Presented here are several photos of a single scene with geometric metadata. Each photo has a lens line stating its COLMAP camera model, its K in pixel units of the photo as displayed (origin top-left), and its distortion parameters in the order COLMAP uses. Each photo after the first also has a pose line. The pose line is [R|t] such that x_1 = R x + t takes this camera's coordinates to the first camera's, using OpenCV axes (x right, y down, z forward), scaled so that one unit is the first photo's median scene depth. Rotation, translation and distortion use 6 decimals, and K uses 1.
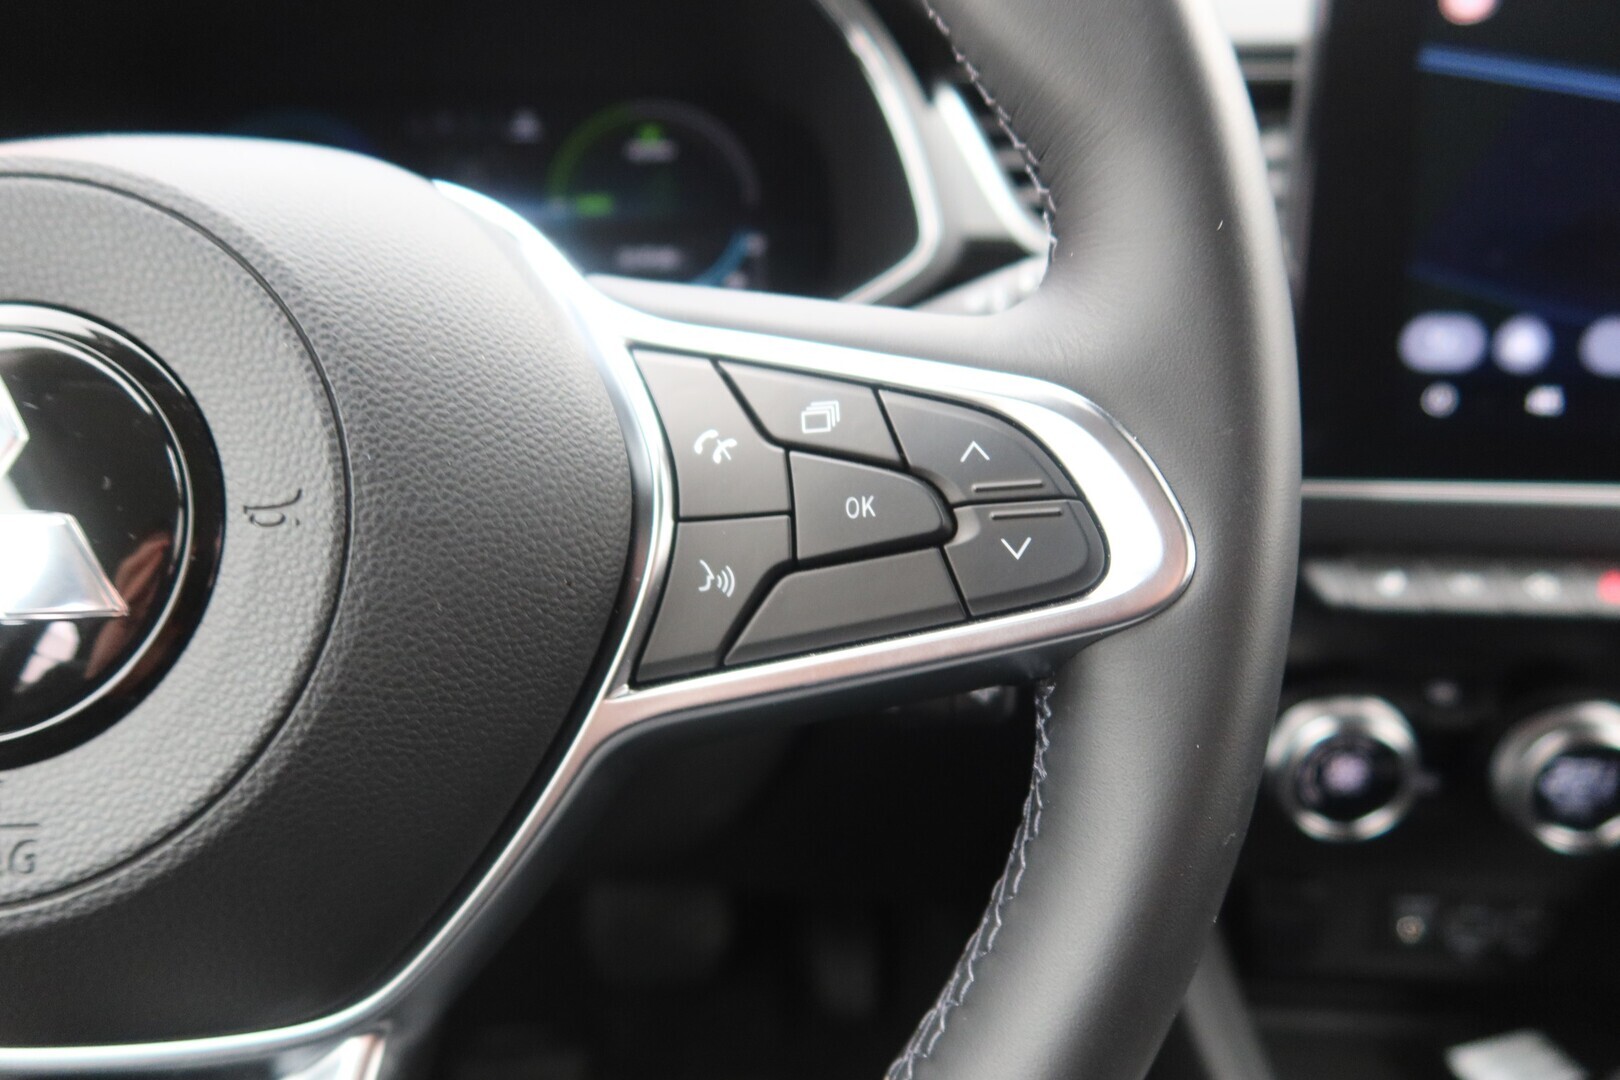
lens RADIAL K [[1105.1, 0, 818.6], [0, 1105.1, 553.1], [0, 0, 1]] dist [-0.031226, 0.005908]
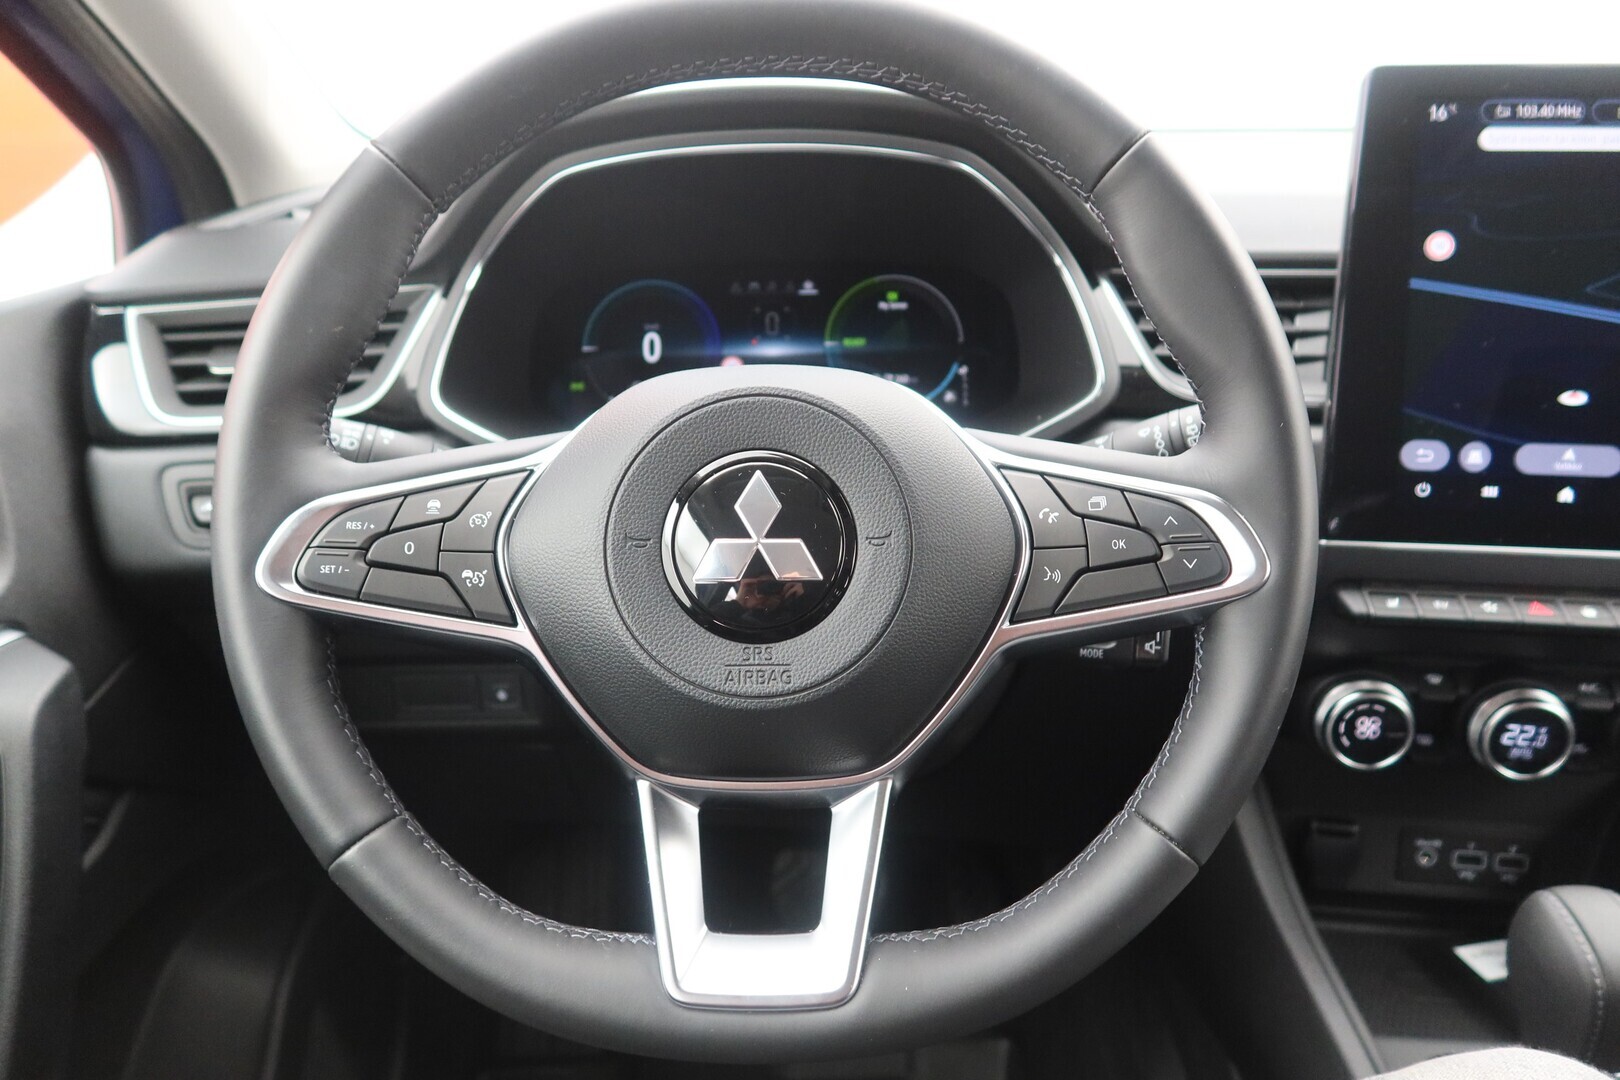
lens RADIAL K [[1105.1, 0, 802.2], [0, 1105.1, 537.2], [0, 0, 1]] dist [-0.031226, 0.005908]
pose [[0.997397, 0.022381, -0.068551, -0.437142], [-0.026375, 0.997973, -0.057924, 0.088453], [0.067115, 0.059581, 0.995965, -1.241606]]
